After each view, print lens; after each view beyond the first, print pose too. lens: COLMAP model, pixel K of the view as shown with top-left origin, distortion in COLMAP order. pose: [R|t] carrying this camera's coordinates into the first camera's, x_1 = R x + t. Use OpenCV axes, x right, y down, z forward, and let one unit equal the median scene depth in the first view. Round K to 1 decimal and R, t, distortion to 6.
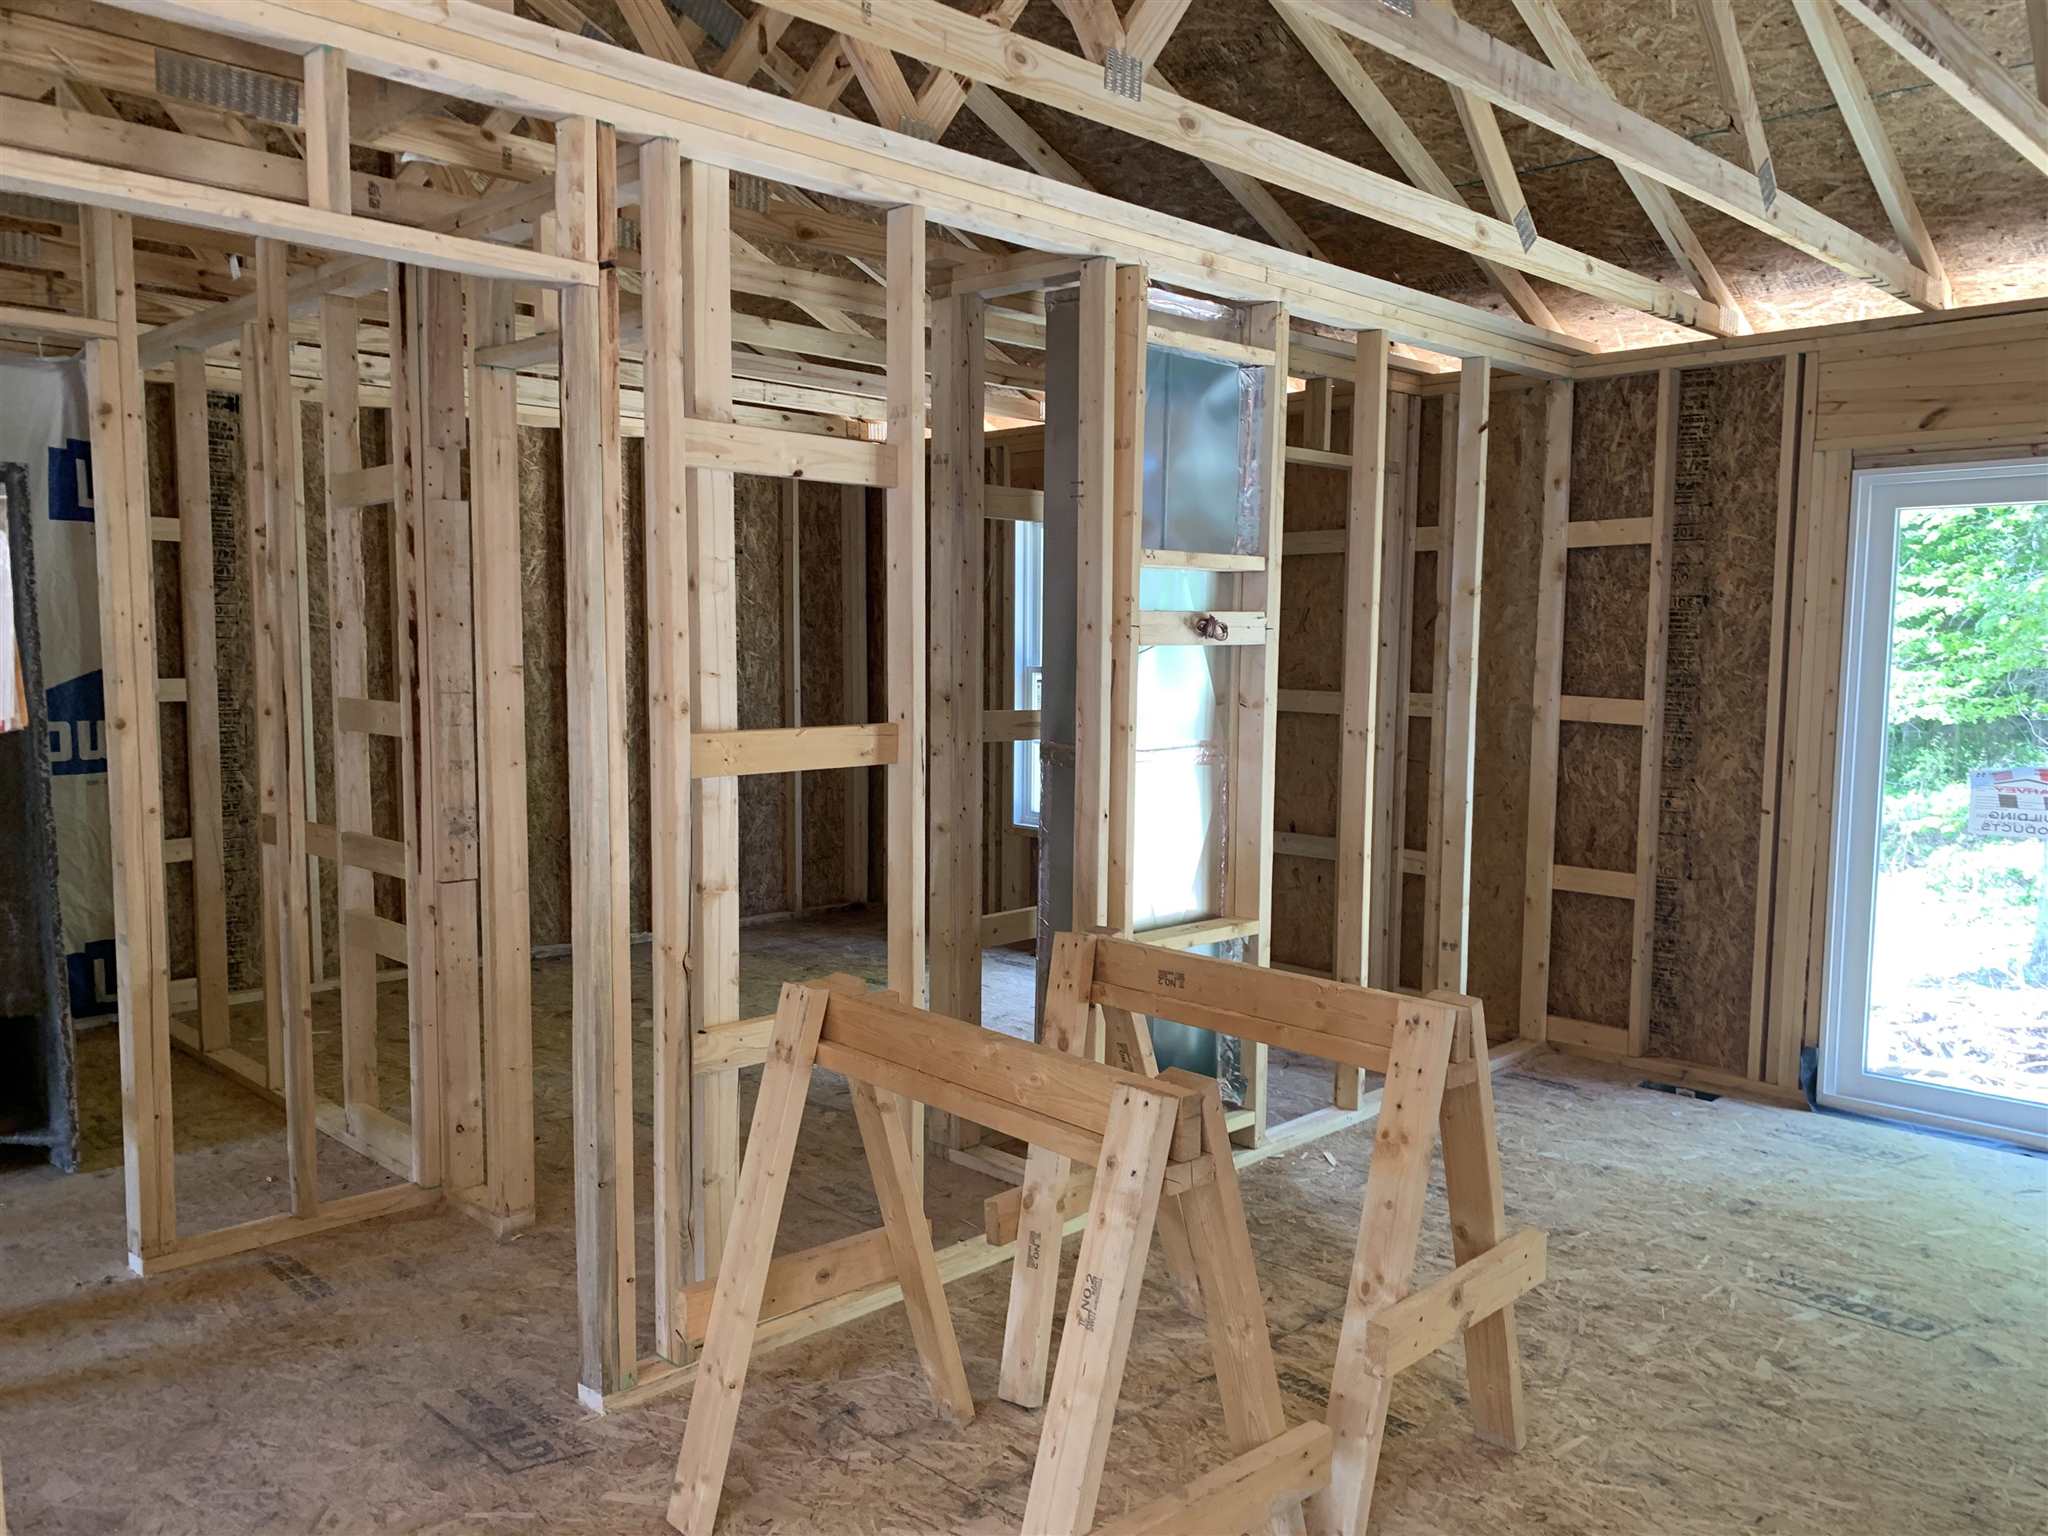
lens RADIAL K [[1562.5, 0, 1029.0], [0, 1562.5, 781.6], [0, 0, 1]] dist [0.003327, -0.000909]
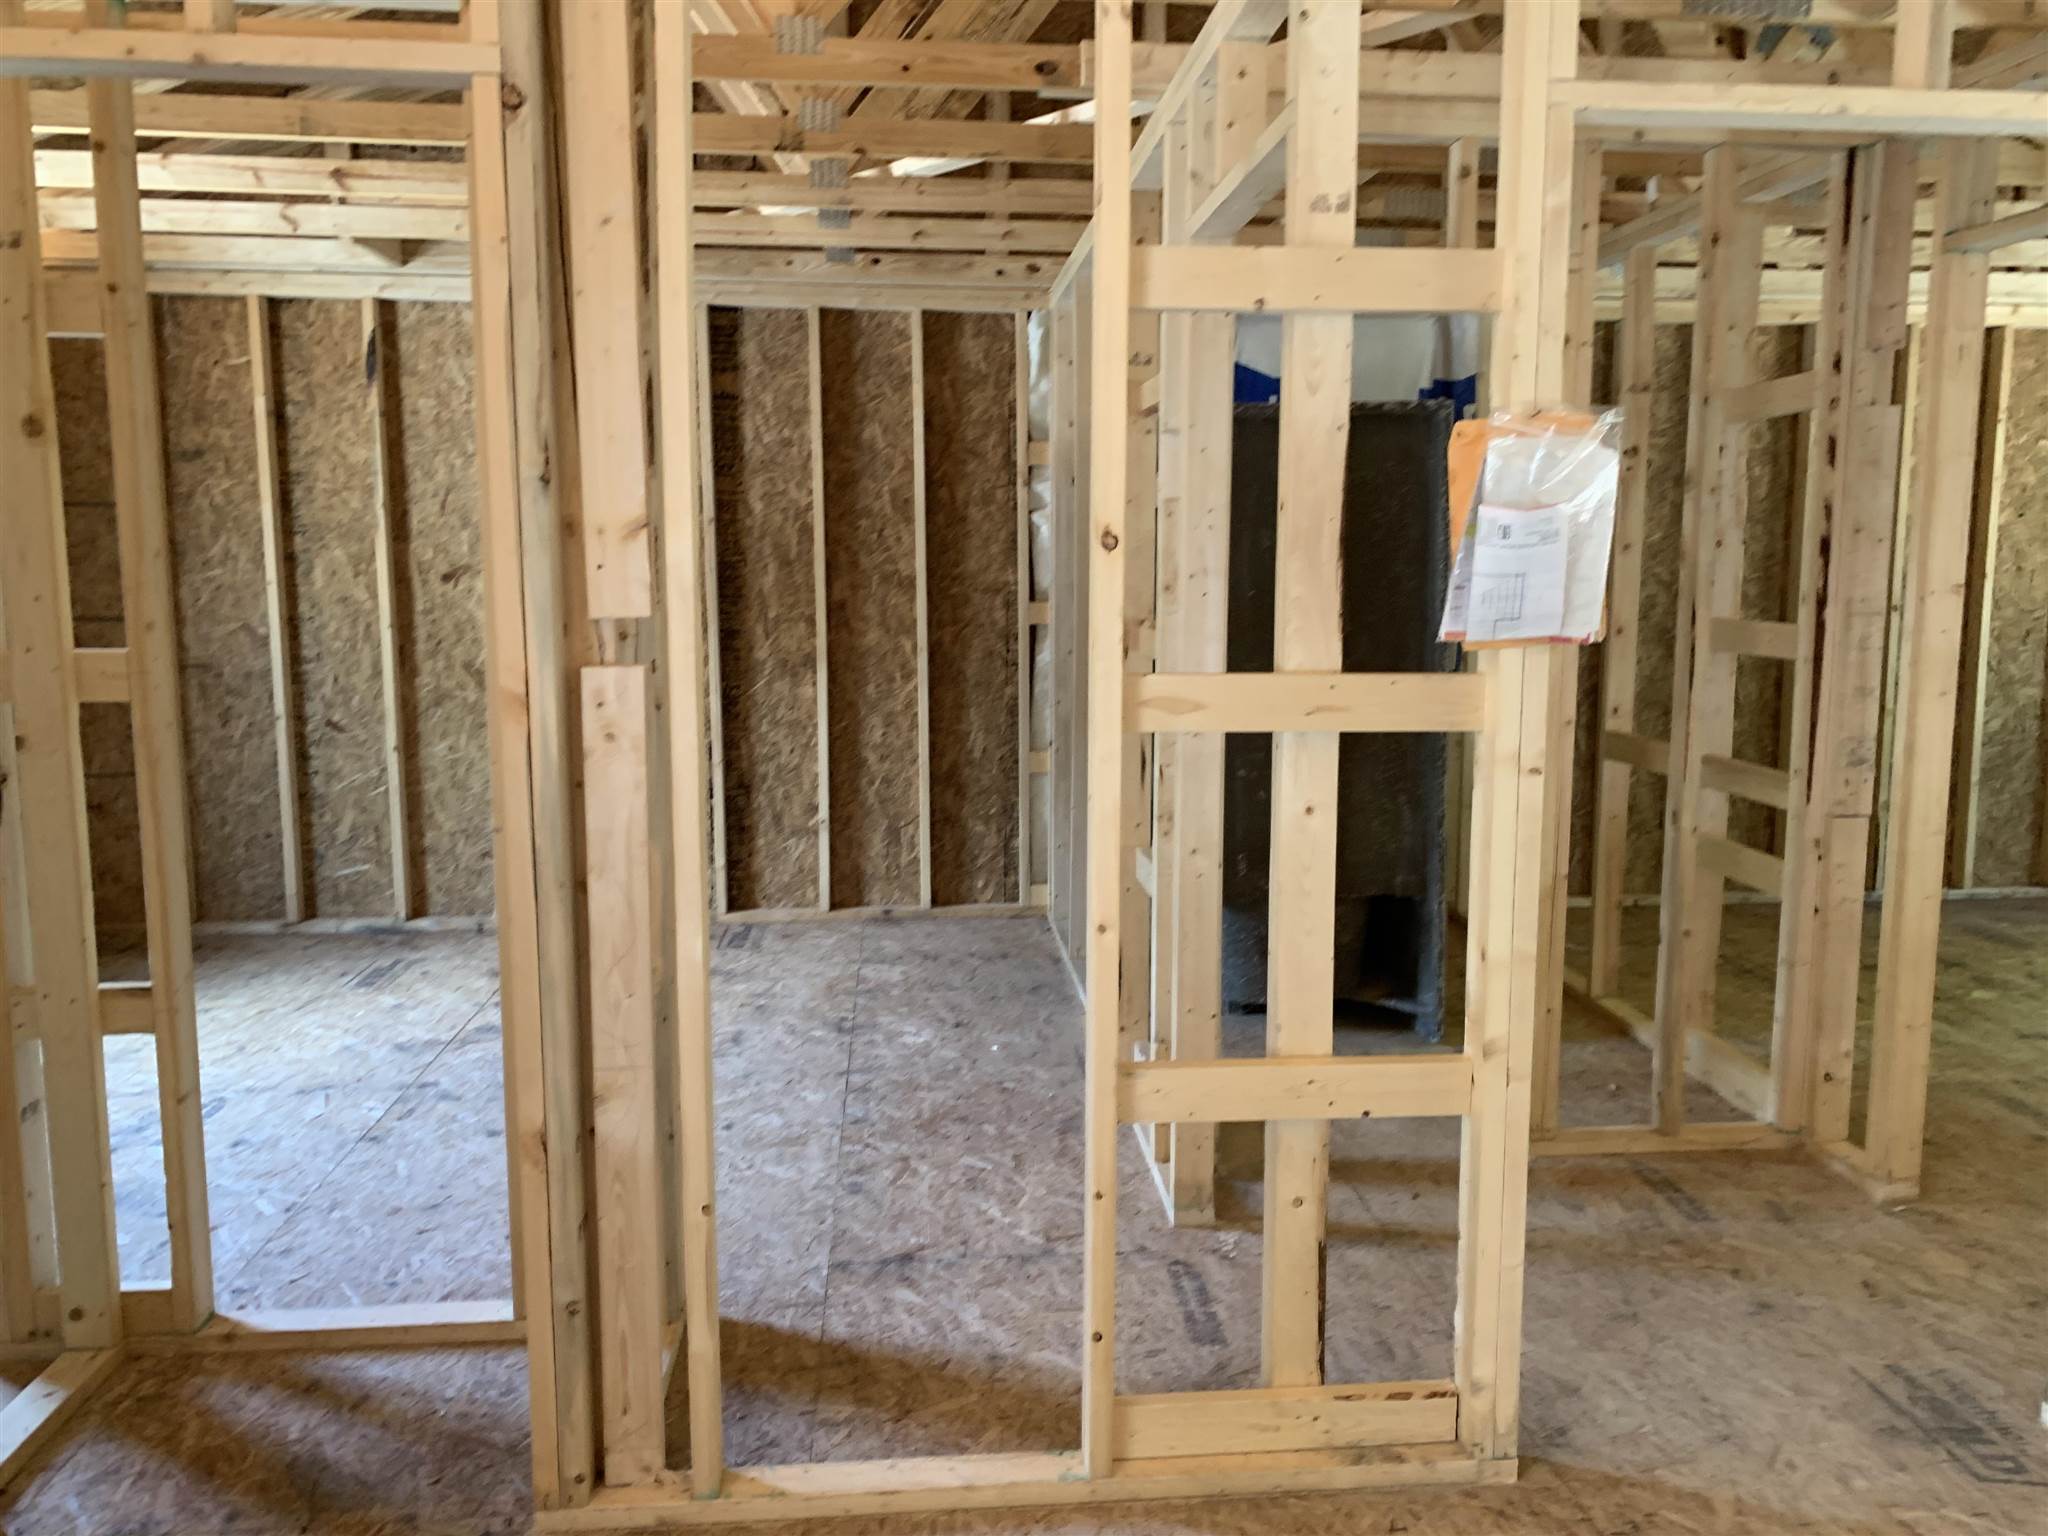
lens RADIAL K [[1562.5, 0, 1031.7], [0, 1562.5, 753.6], [0, 0, 1]] dist [0.003327, -0.000909]
pose [[0.764696, 0.075996, -0.639894, -0.147881], [-0.055729, 0.997100, 0.051820, 0.005013], [0.641977, -0.003966, 0.766714, -0.032093]]
